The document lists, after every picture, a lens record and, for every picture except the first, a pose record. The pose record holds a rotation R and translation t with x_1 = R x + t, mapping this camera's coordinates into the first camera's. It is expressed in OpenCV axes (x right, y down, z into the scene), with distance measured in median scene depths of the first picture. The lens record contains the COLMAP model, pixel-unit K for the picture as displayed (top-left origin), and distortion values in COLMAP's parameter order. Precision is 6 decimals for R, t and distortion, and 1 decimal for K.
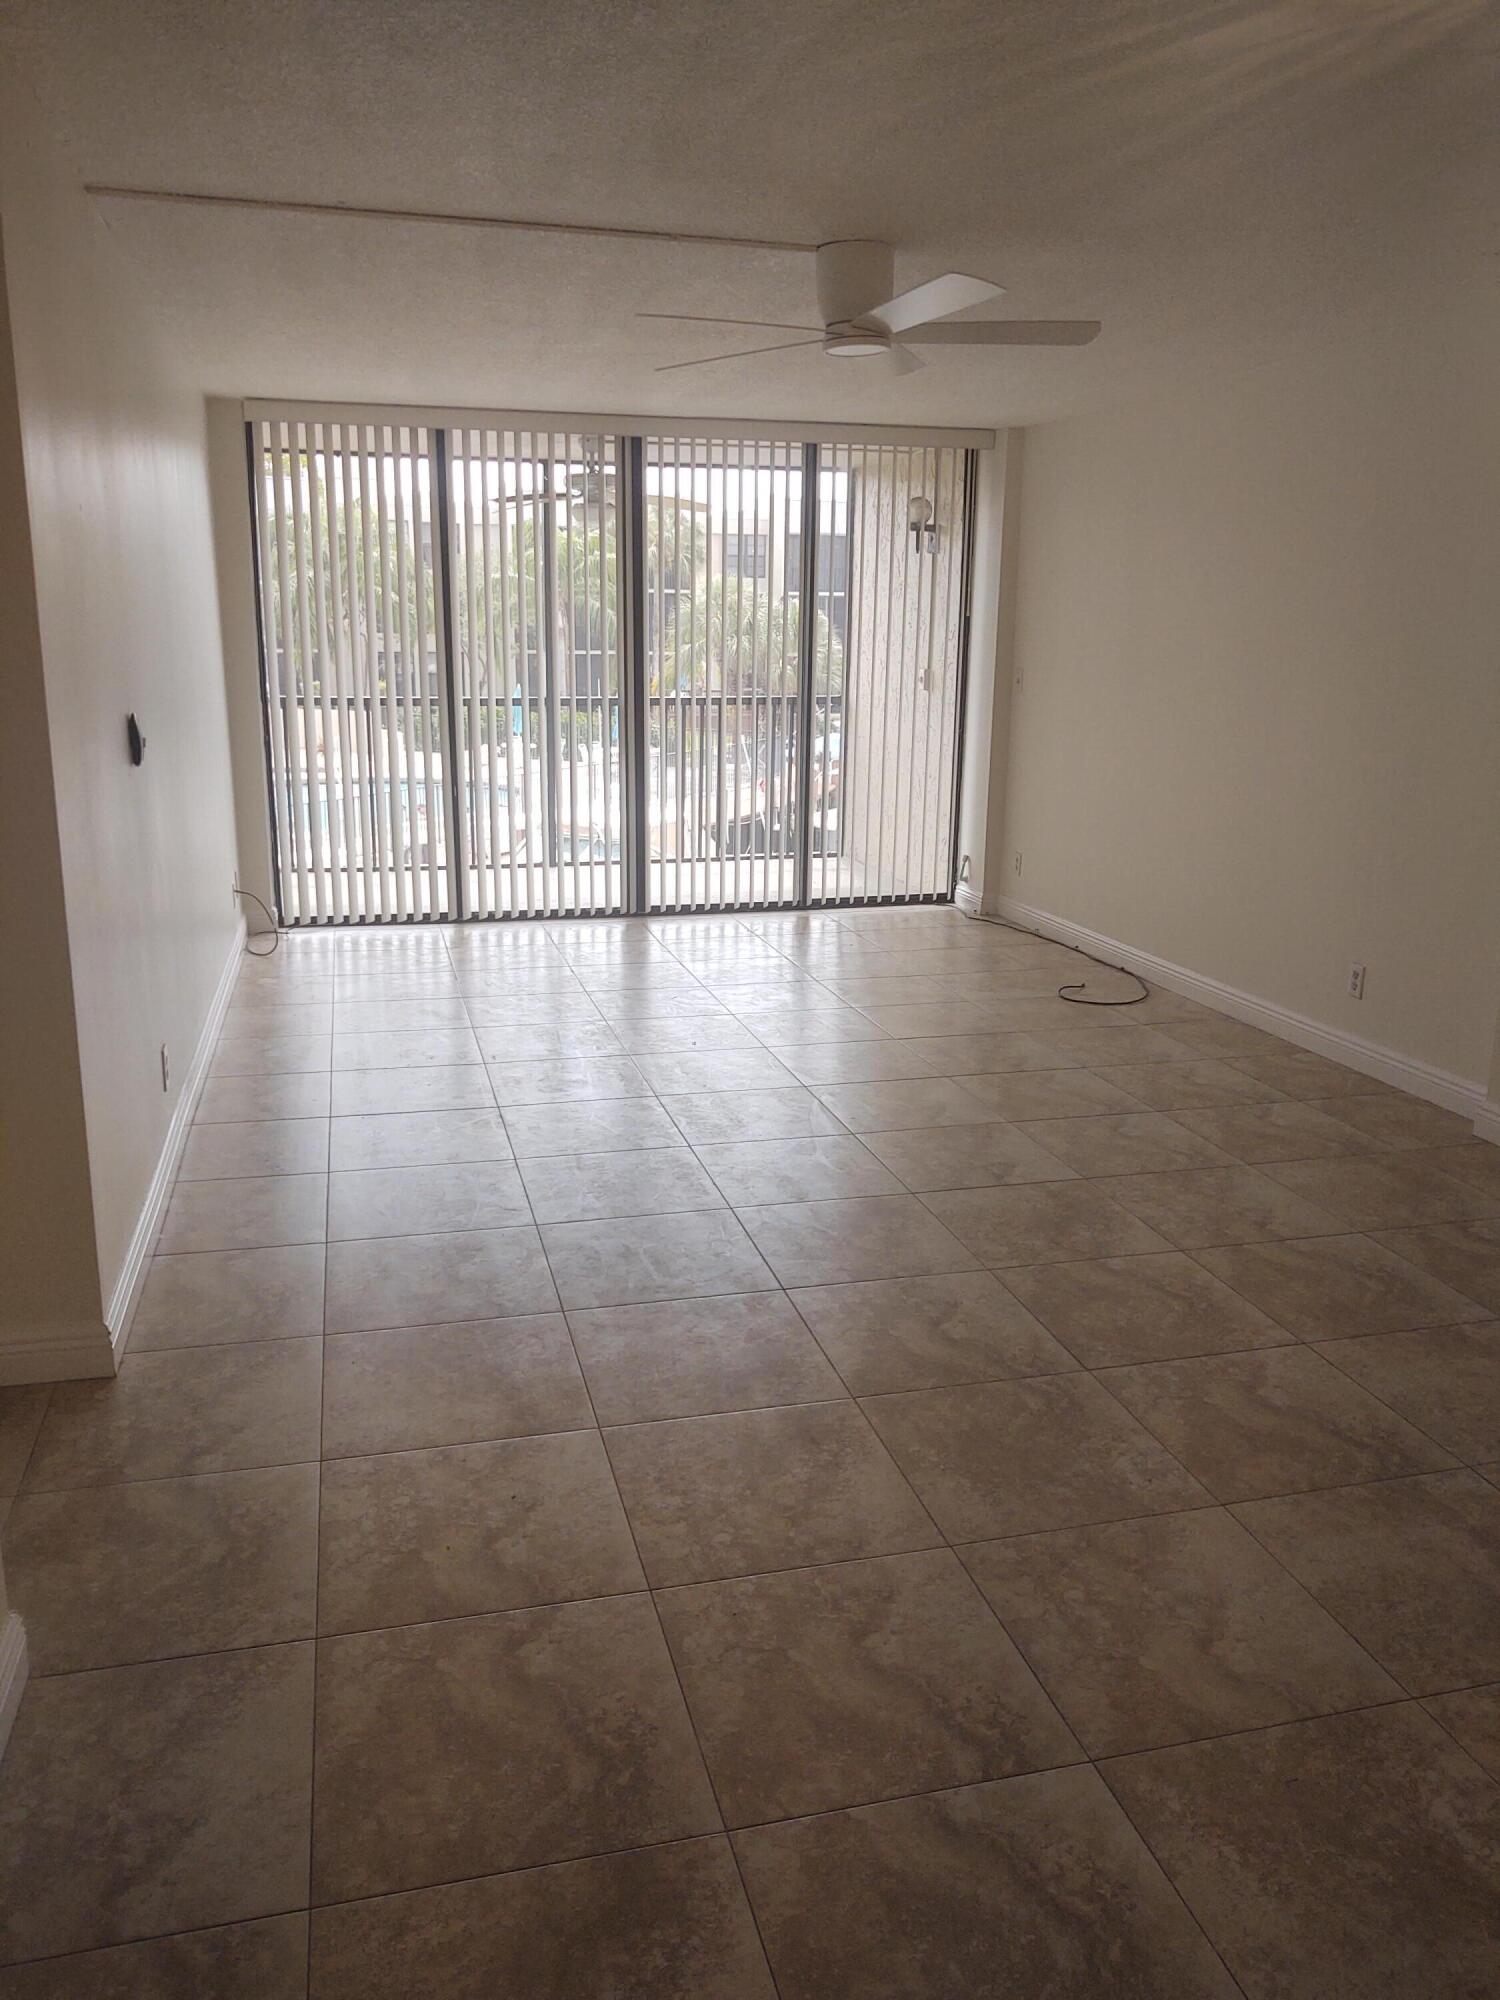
lens RADIAL K [[1539.3, 0, 755.9], [0, 1539.3, 998.1], [0, 0, 1]] dist [-0.005125, 0.002610]
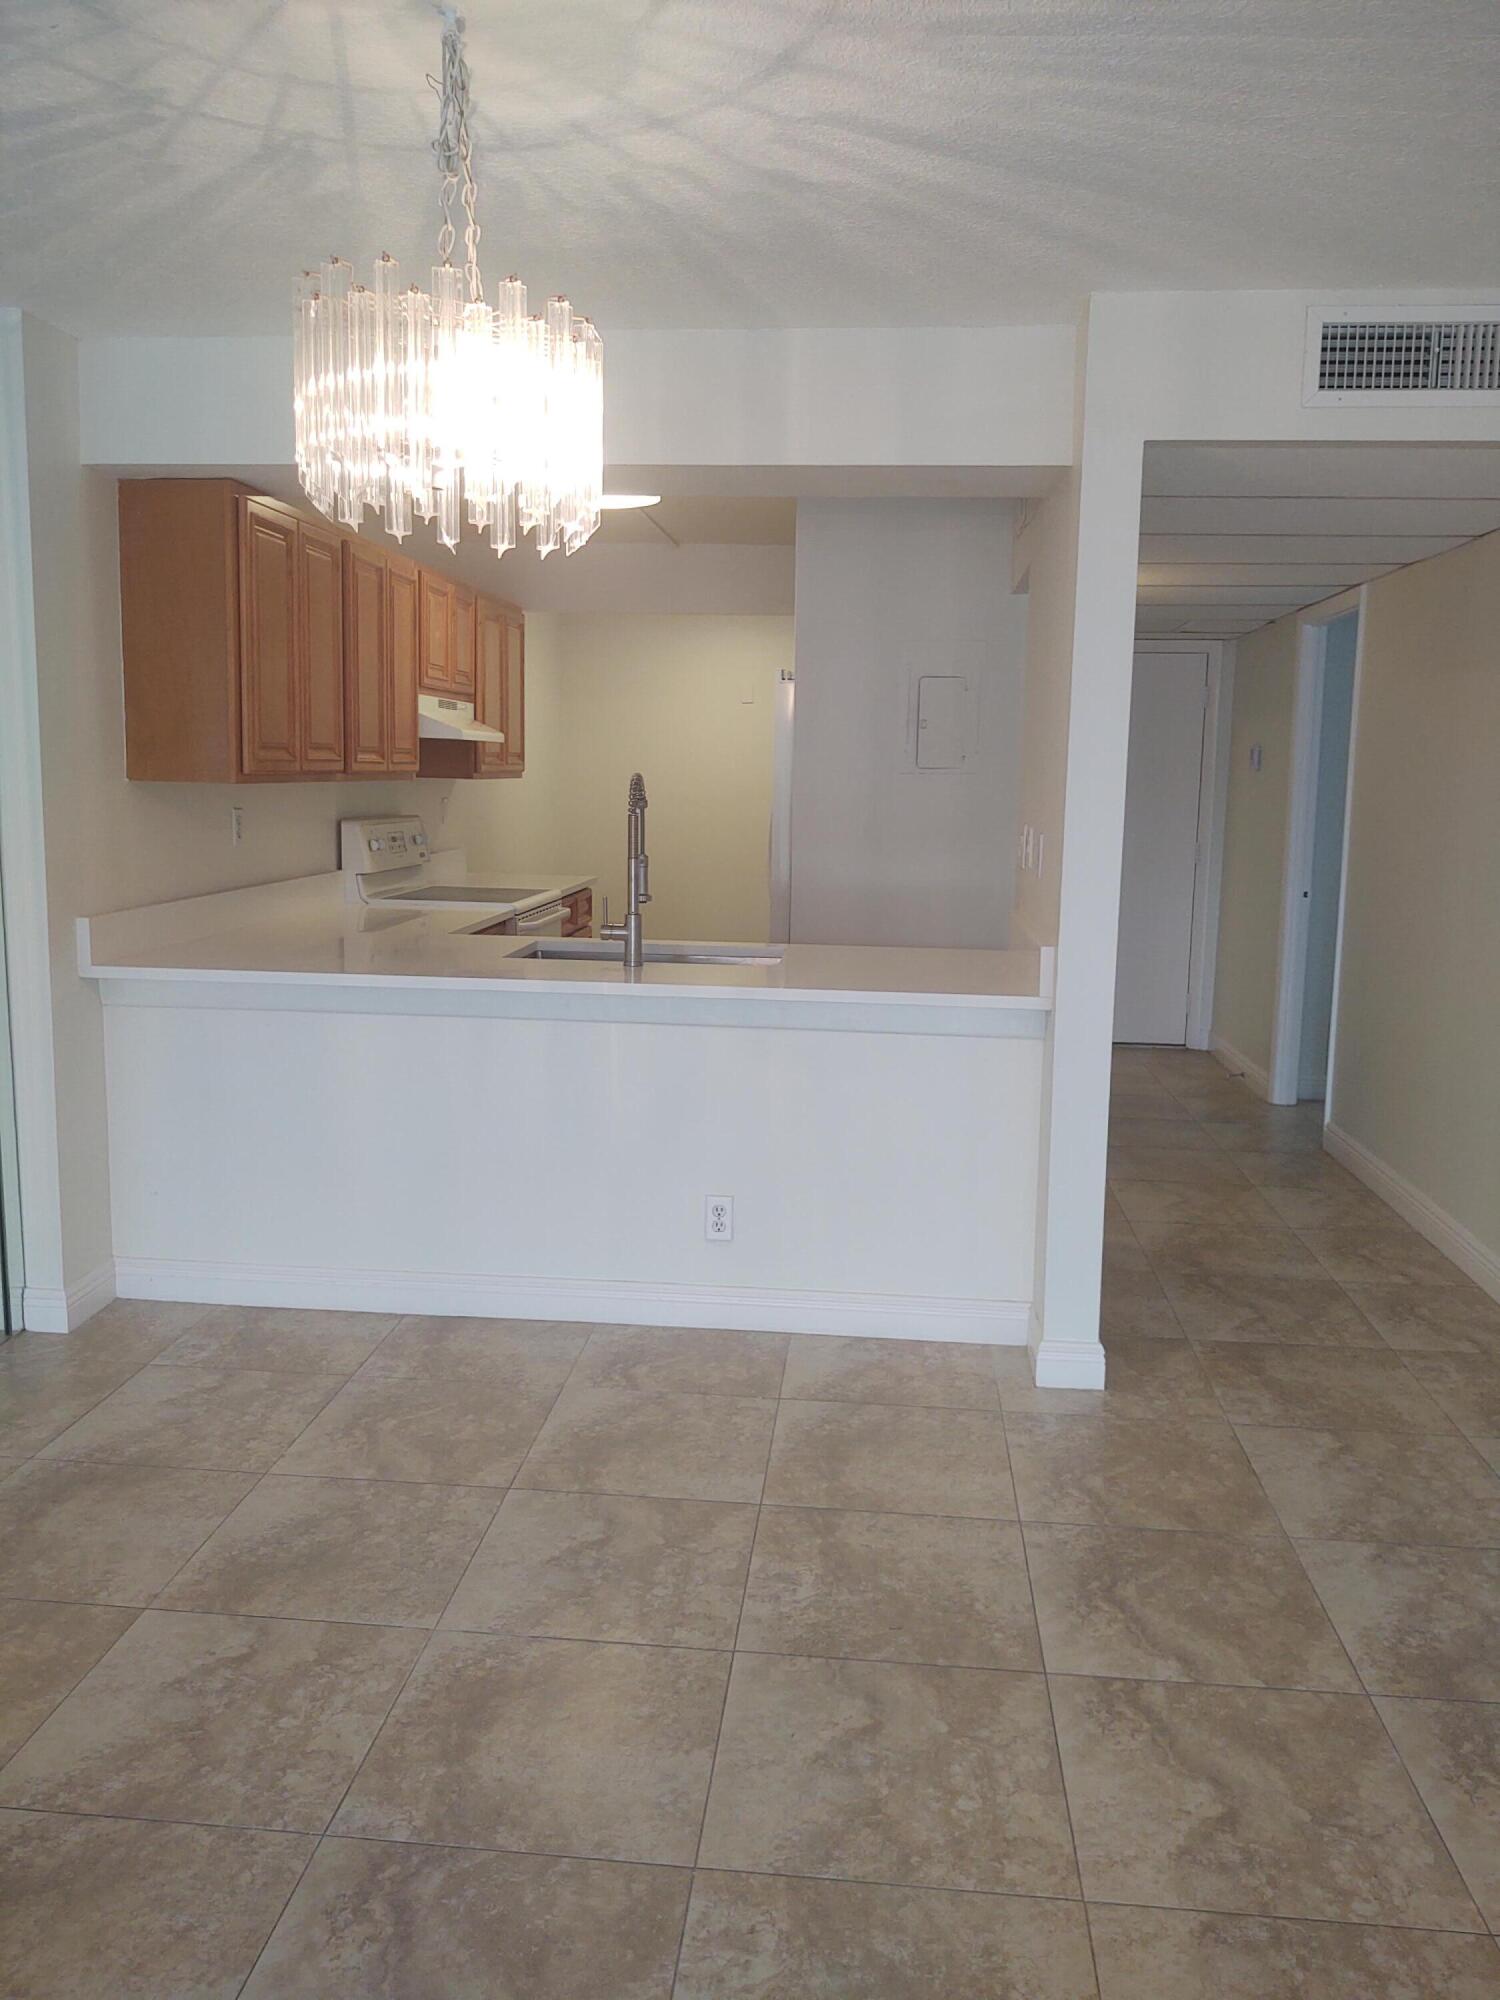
lens RADIAL K [[1539.3, 0, 750.2], [0, 1539.3, 998.8], [0, 0, 1]] dist [-0.005125, 0.002610]
pose [[-0.939327, -0.079903, 0.333587, 0.069101], [0.052376, 0.927679, 0.369688, -0.404325], [-0.339001, 0.364730, -0.867209, 1.742426]]
